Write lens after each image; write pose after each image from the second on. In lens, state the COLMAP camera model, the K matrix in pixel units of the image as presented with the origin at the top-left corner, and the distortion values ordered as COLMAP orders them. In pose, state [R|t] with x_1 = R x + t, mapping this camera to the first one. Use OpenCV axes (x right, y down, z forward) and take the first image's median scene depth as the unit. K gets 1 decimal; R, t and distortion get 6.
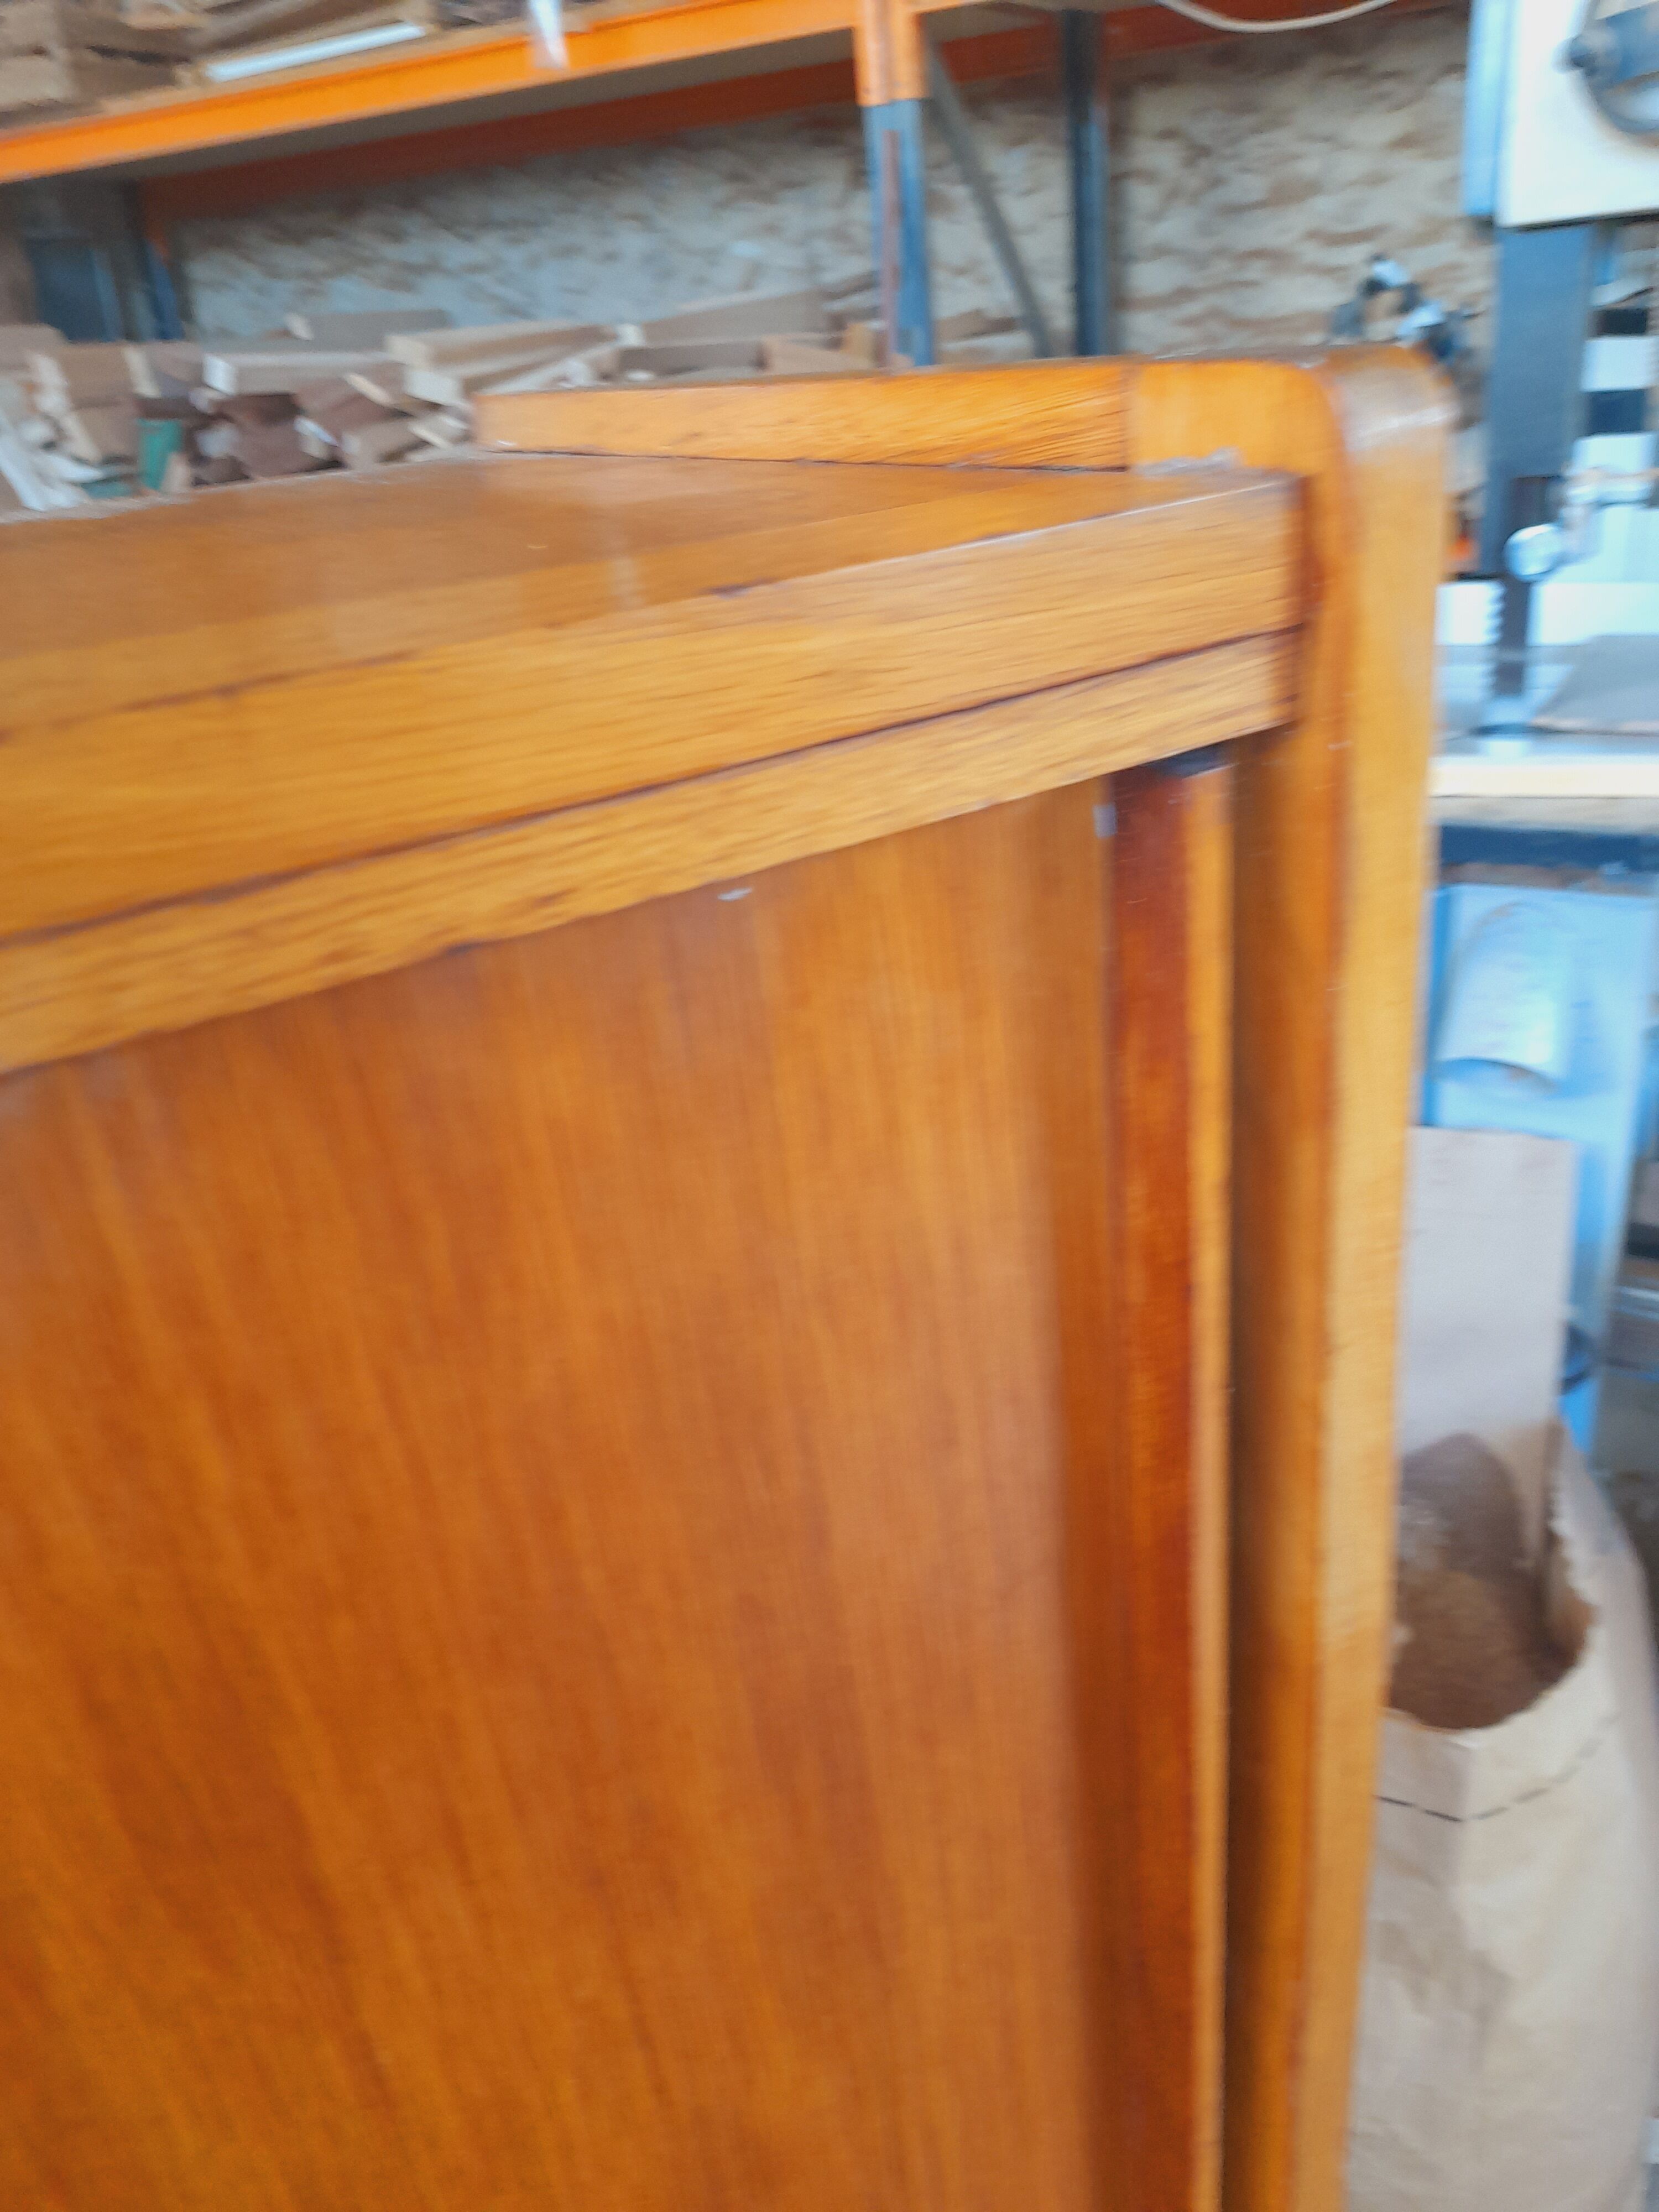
lens RADIAL K [[1694.8, 0, 773.9], [0, 1694.8, 1096.8], [0, 0, 1]] dist [0.012614, -0.015758]
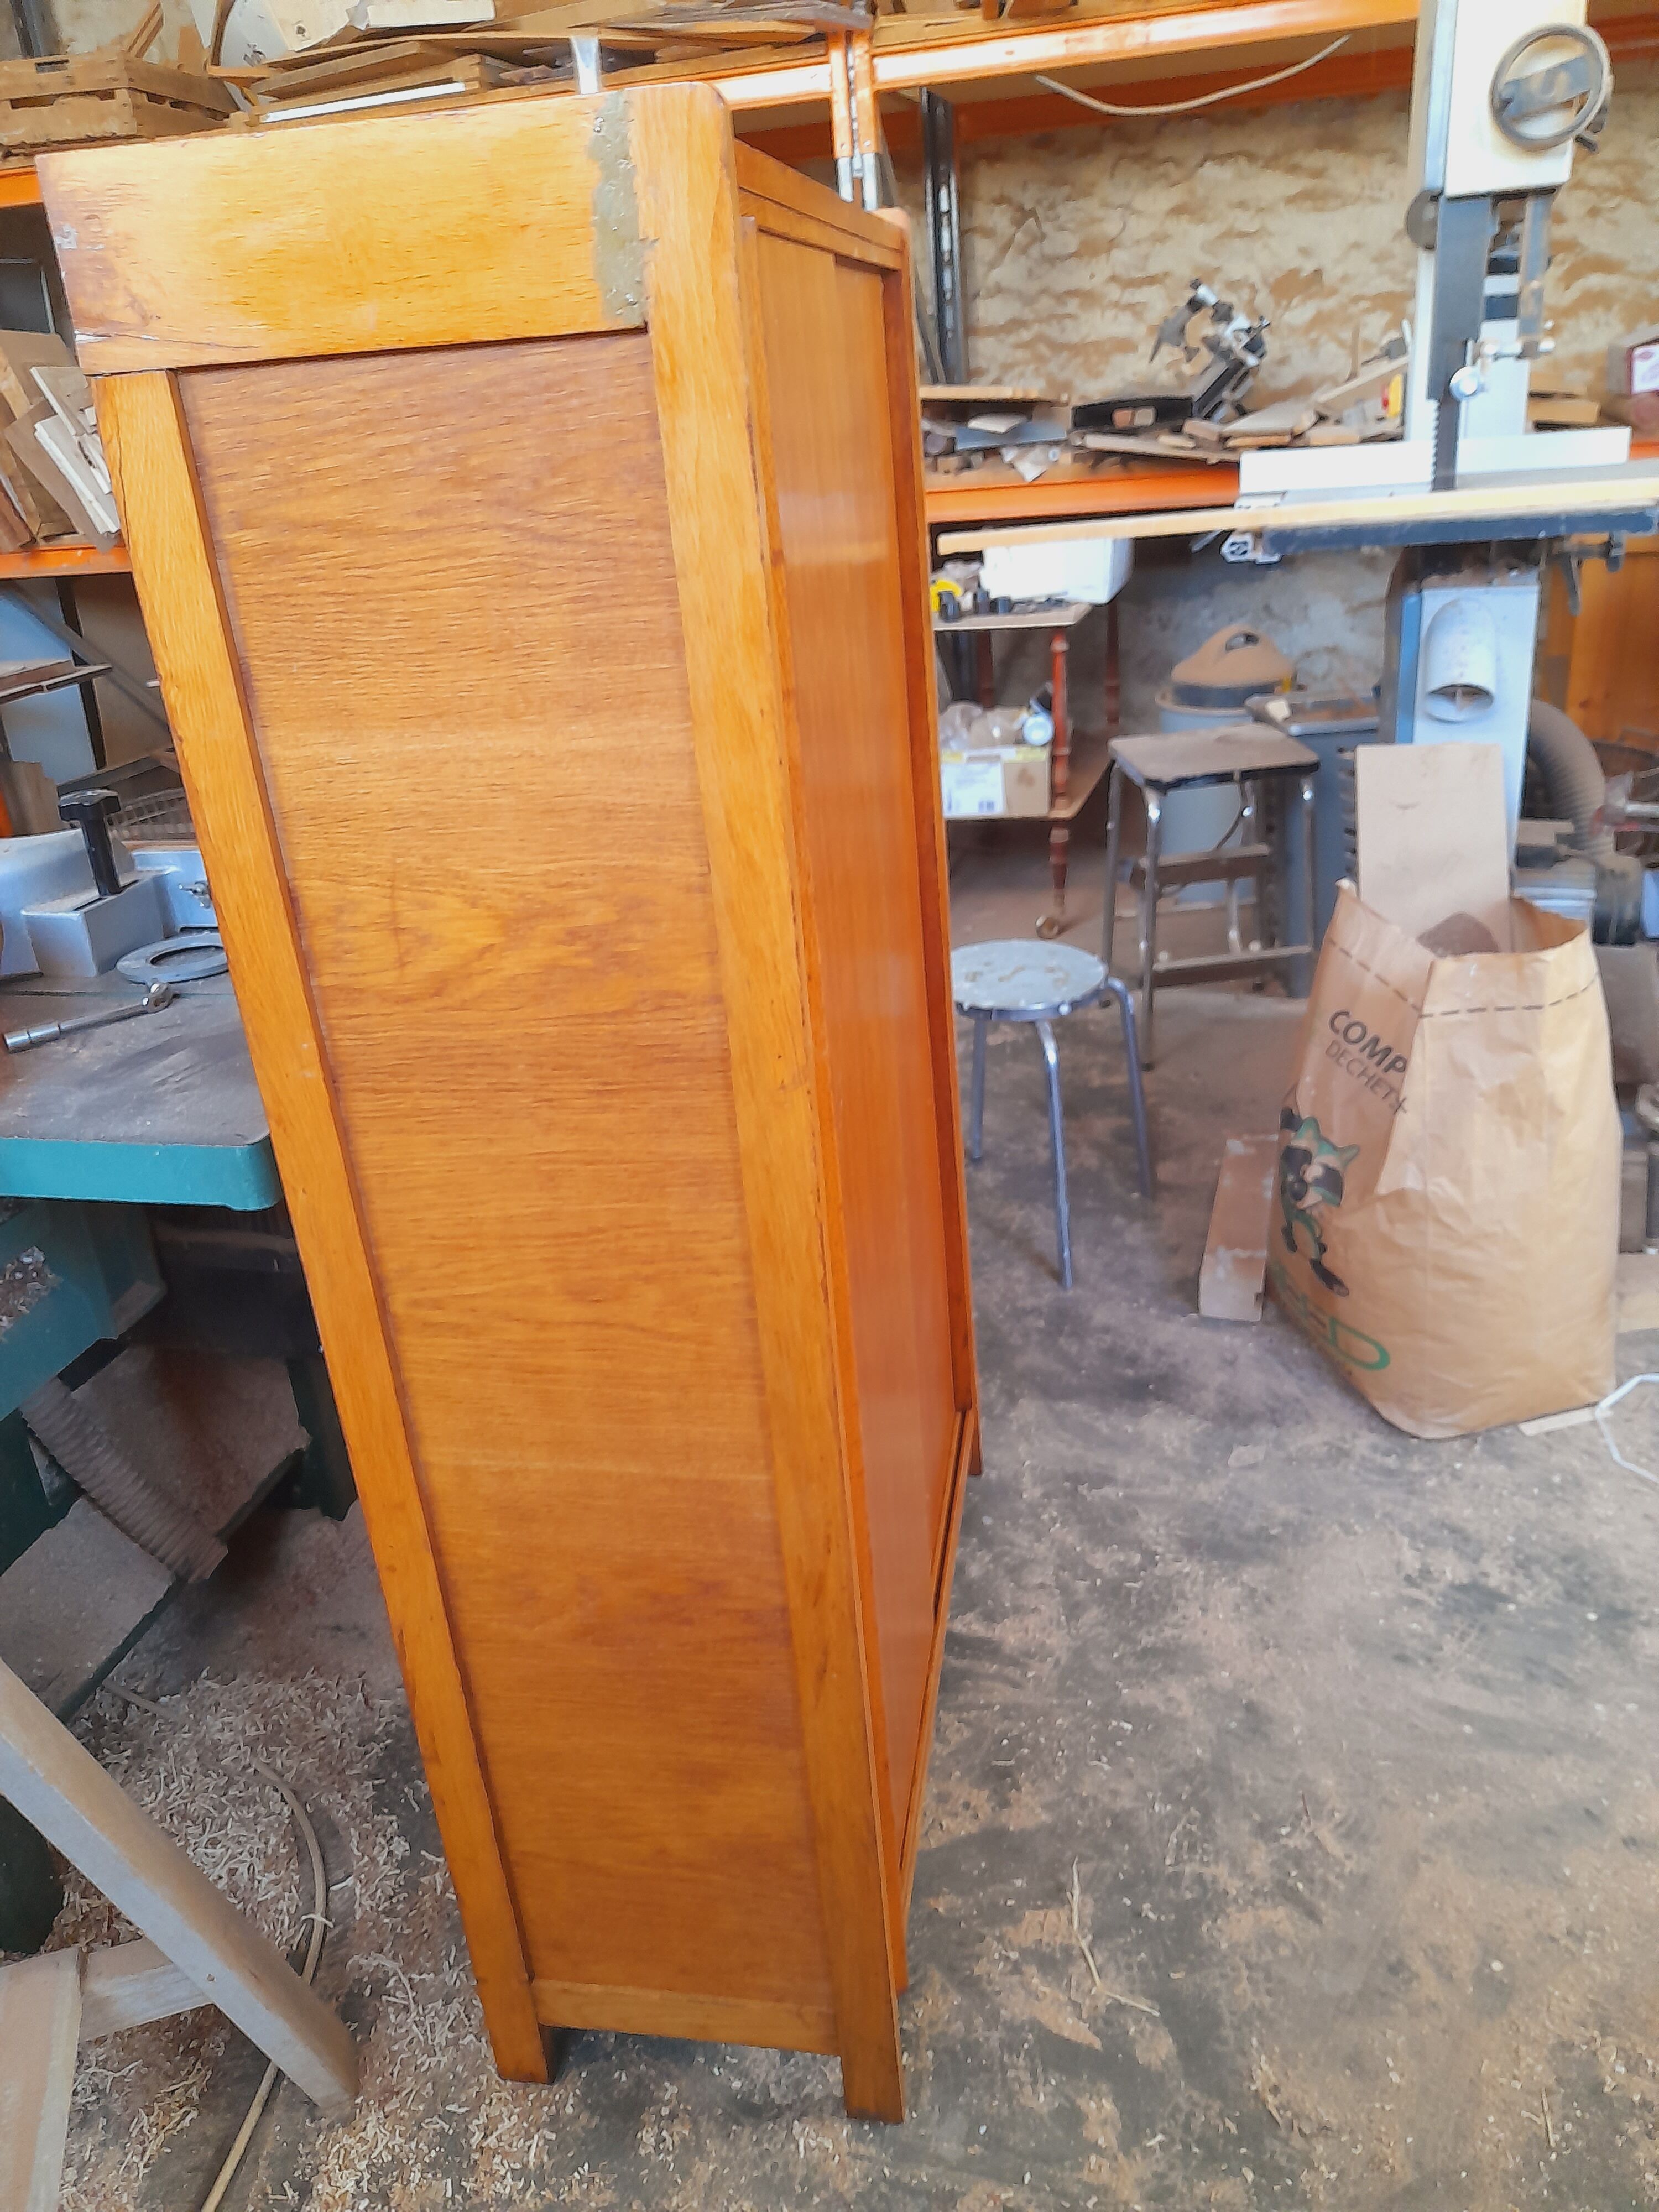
lens RADIAL K [[1636.3, 0, 785.8], [0, 1636.3, 1083.5], [0, 0, 1]] dist [0.048729, -0.061054]
pose [[0.980375, -0.062901, 0.186840, -0.211717], [0.071233, 0.996727, -0.038214, 0.144735], [-0.183825, 0.050773, 0.981647, -0.176389]]
